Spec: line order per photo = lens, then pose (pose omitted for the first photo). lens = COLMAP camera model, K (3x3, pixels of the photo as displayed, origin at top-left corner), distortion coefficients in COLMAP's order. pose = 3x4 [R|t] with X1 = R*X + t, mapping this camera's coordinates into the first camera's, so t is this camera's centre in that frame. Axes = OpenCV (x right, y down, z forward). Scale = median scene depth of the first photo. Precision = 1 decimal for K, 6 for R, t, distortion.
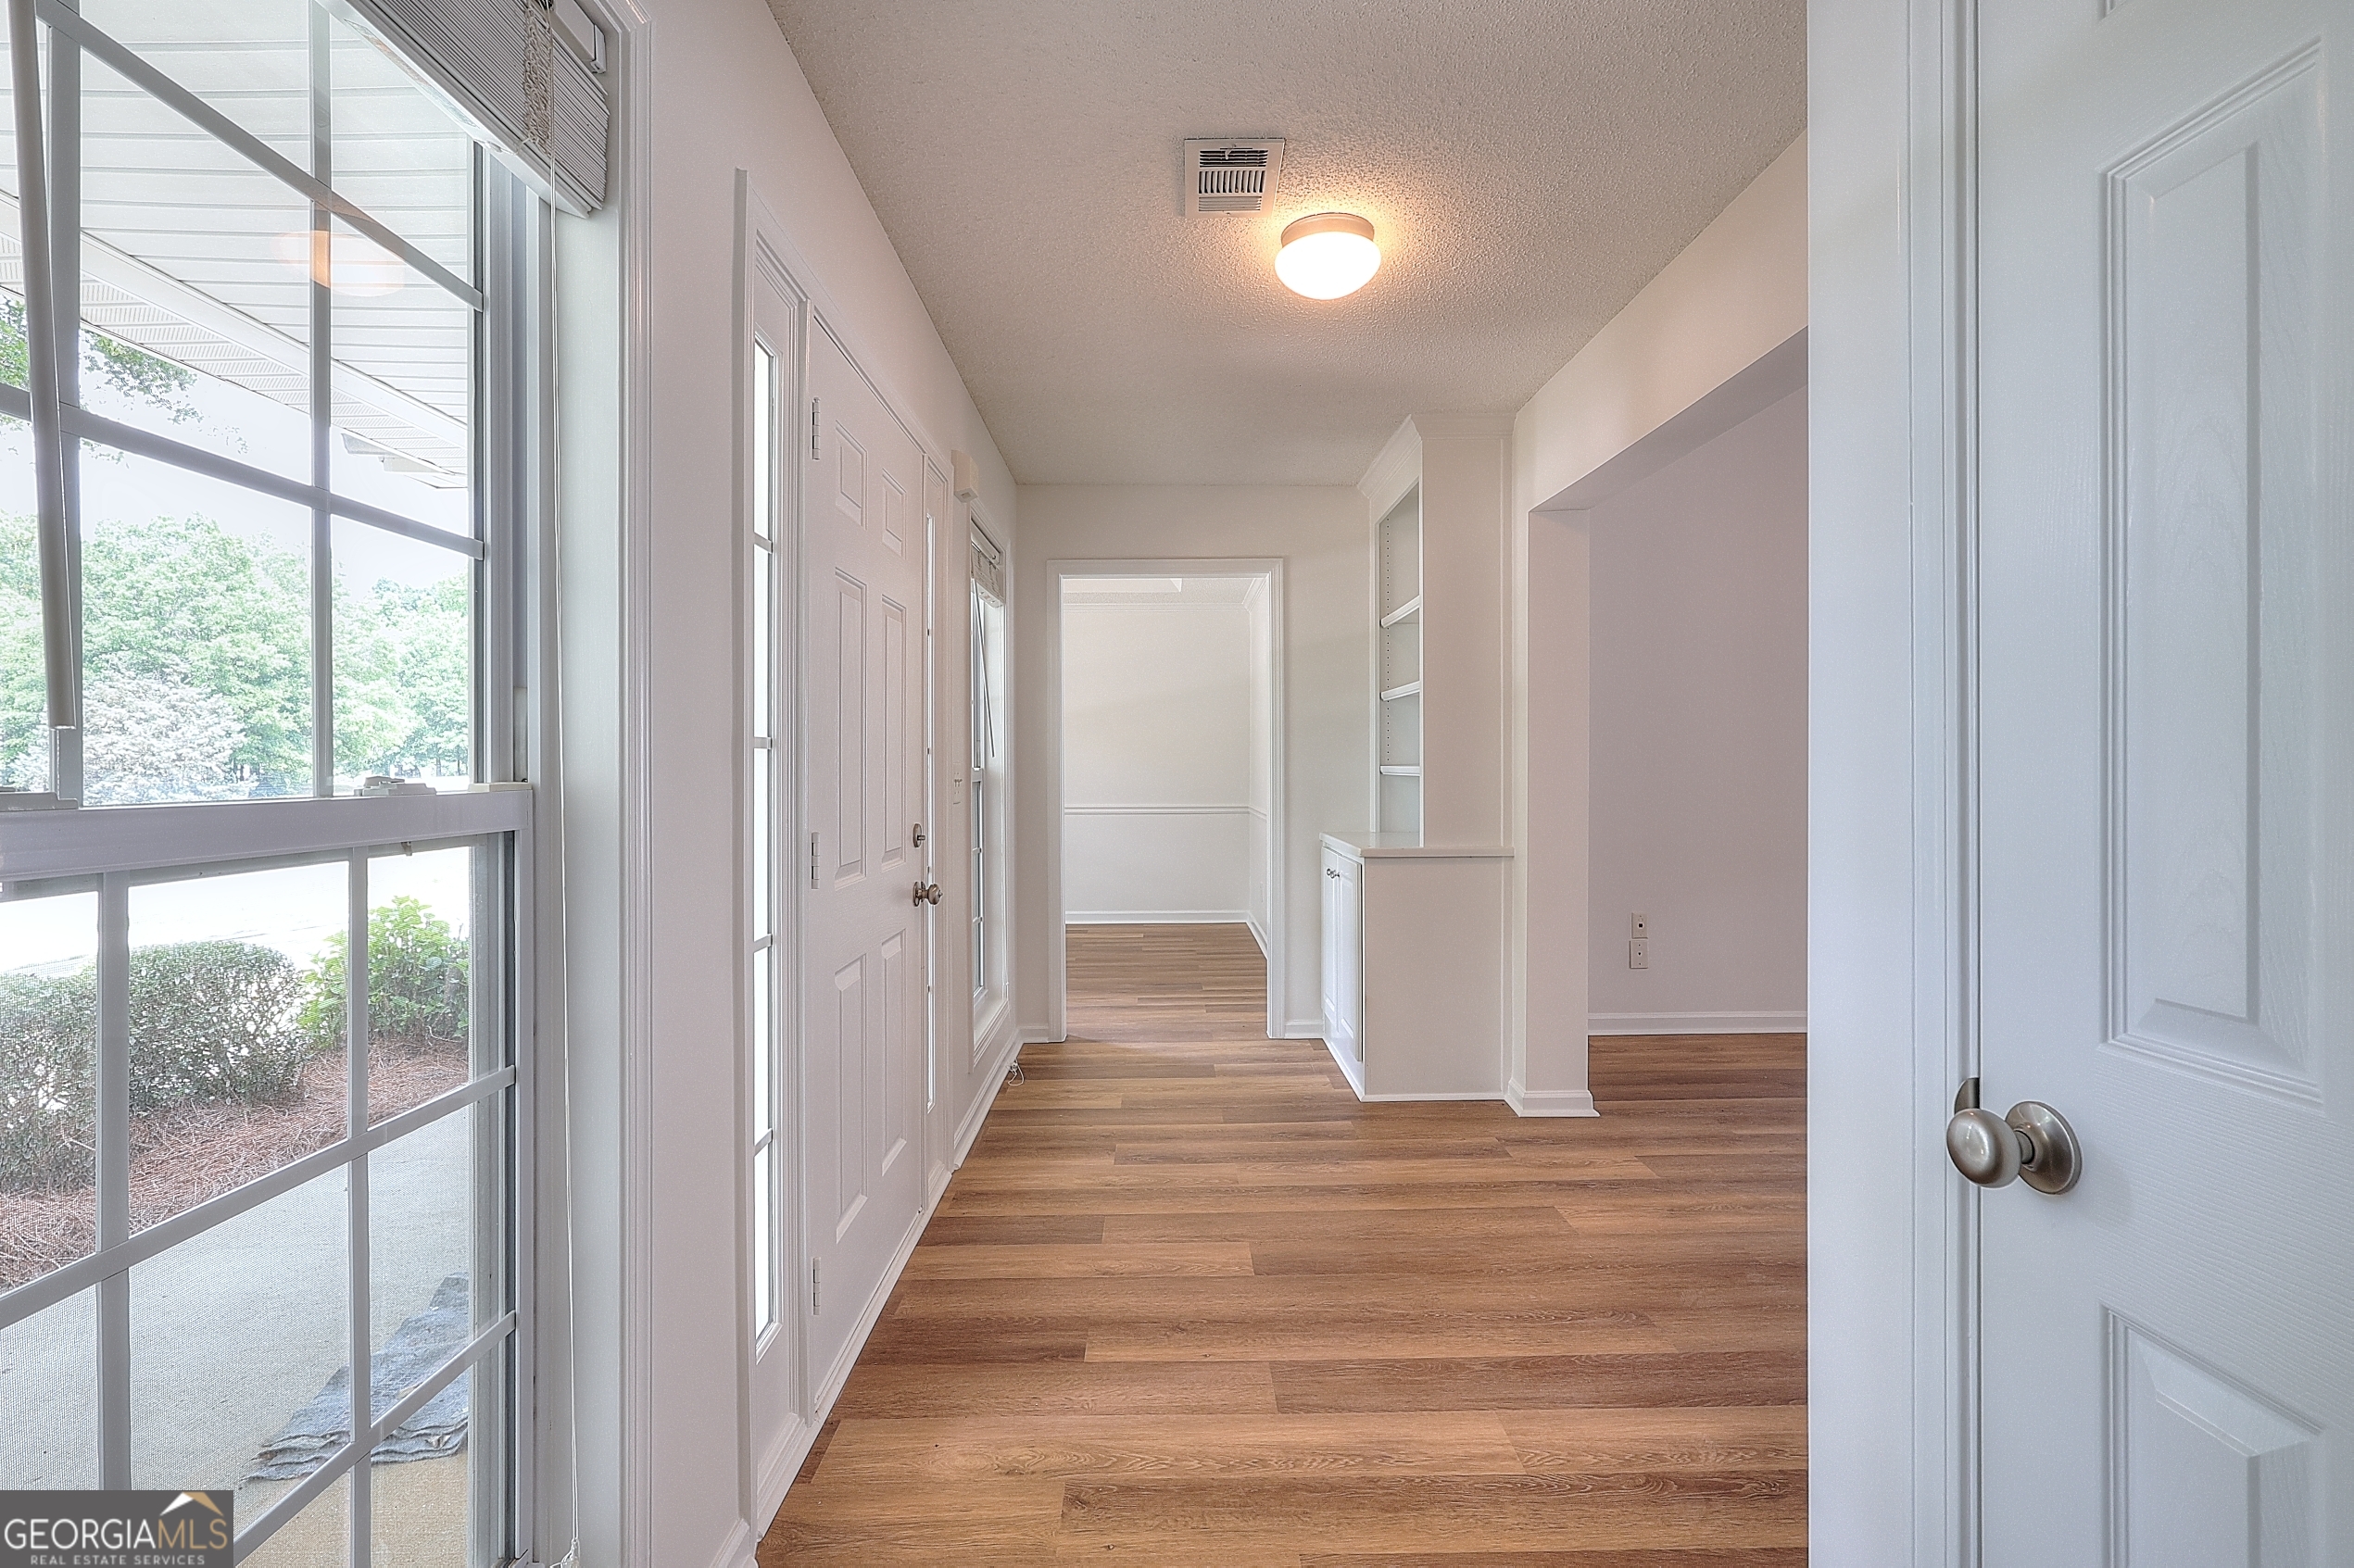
lens RADIAL K [[1085.1, 0, 1174.9], [0, 1085.1, 770.4], [0, 0, 1]] dist [-0.006291, 0.002350]
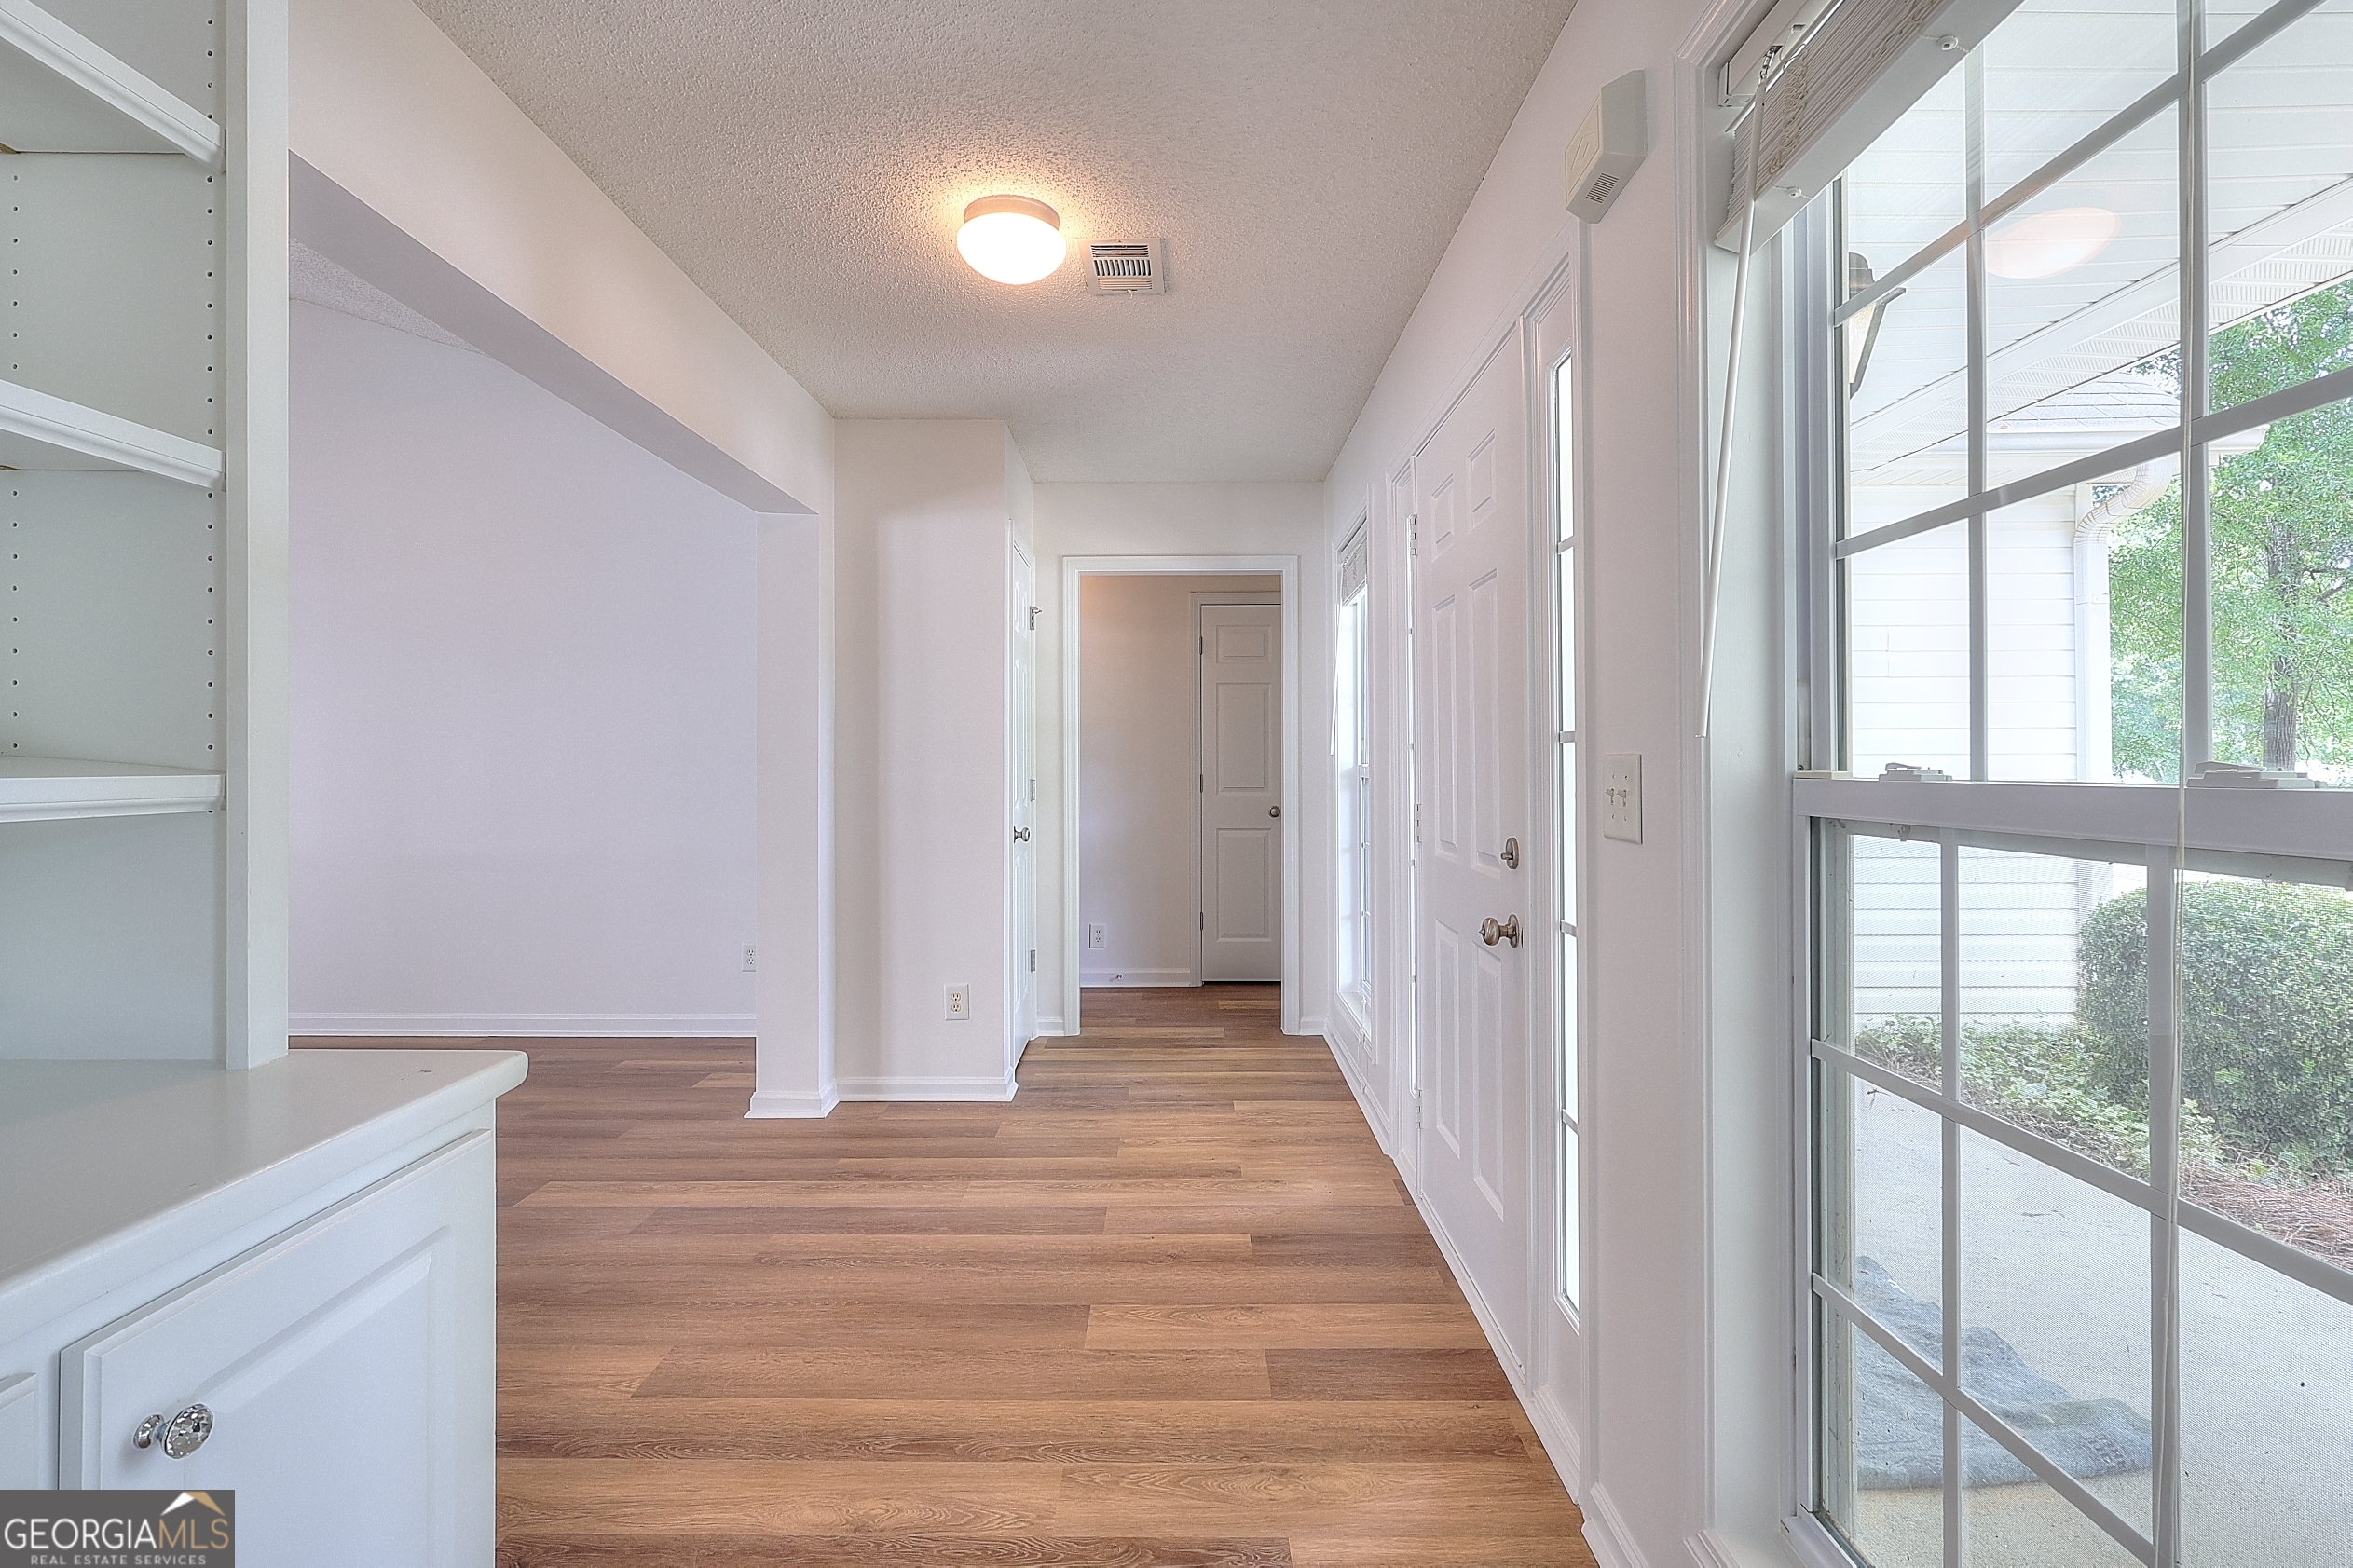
lens RADIAL K [[1084.6, 0, 1174.4], [0, 1084.6, 770.4], [0, 0, 1]] dist [-0.006291, 0.002350]
pose [[-0.999857, 0.007592, 0.015113, -0.018638], [0.007855, 0.999817, 0.017460, -0.015101], [-0.014977, 0.017576, -0.999733, 2.154484]]
